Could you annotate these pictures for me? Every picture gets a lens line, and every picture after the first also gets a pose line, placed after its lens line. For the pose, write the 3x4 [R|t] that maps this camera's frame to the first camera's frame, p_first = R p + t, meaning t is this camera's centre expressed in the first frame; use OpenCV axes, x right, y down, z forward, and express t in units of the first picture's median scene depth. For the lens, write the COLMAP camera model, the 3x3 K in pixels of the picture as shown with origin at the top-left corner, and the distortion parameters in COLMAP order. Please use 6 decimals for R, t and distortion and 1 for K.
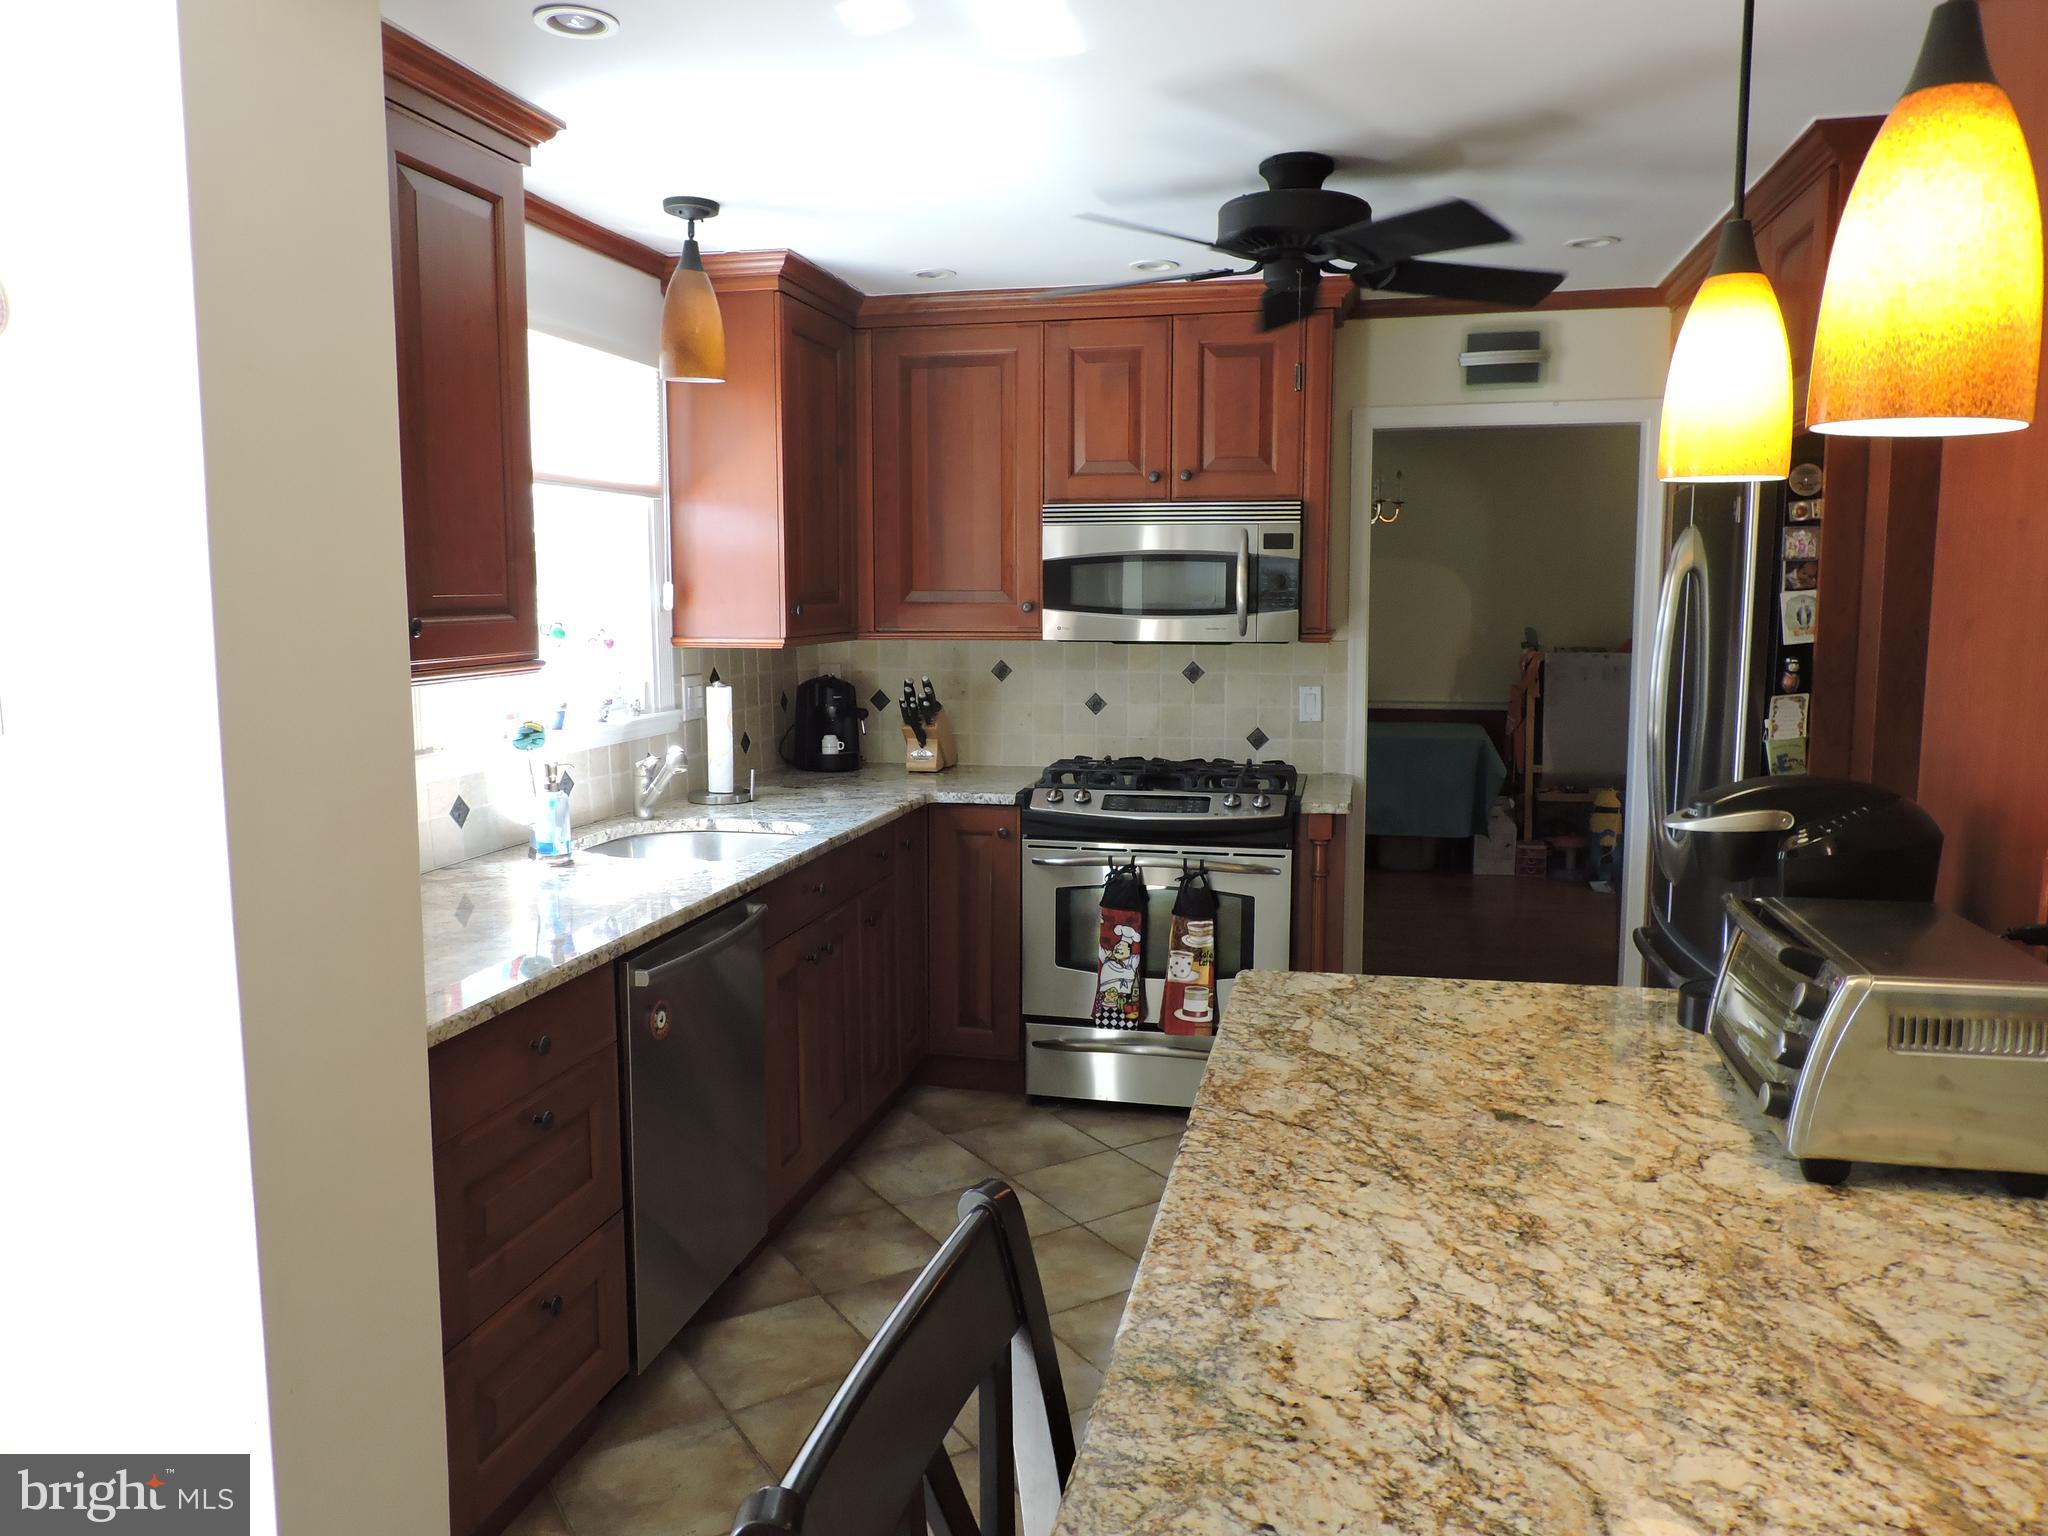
lens RADIAL K [[1452.9, 0, 1031.7], [0, 1452.9, 765.5], [0, 0, 1]] dist [-0.004776, -0.000661]
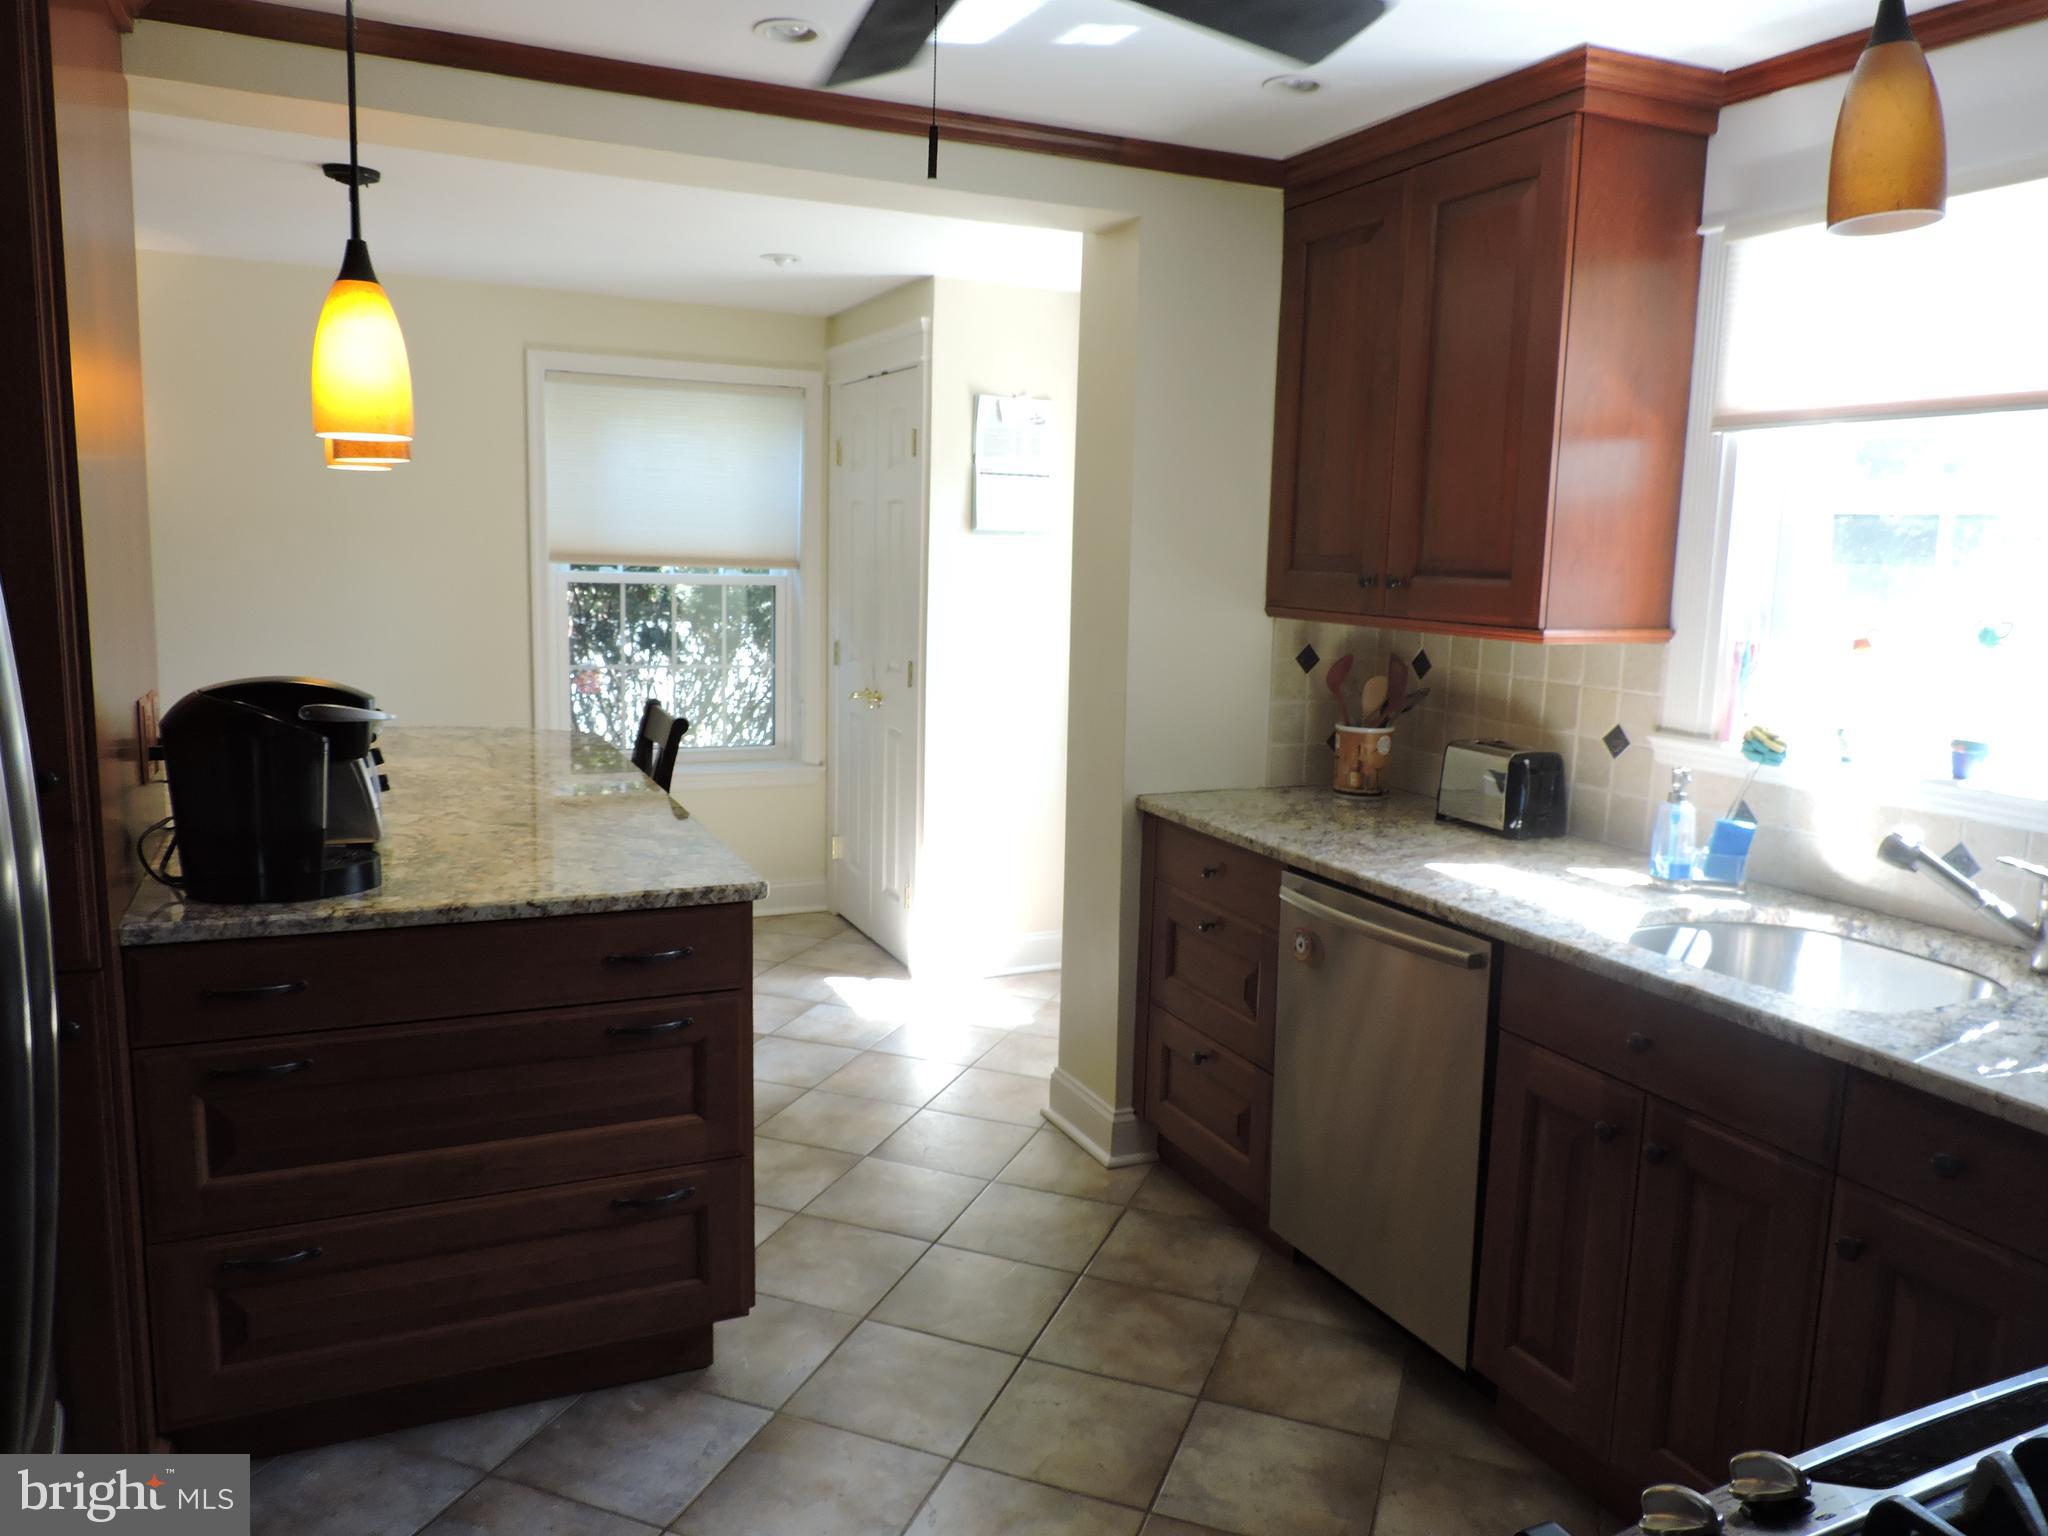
lens RADIAL K [[1452.9, 0, 1030.7], [0, 1452.9, 762.3], [0, 0, 1]] dist [-0.004776, -0.000661]
pose [[-0.793631, 0.080165, -0.603094, 0.543999], [-0.087982, 0.965739, 0.244147, -0.206448], [0.602004, 0.246824, -0.759387, 1.640011]]
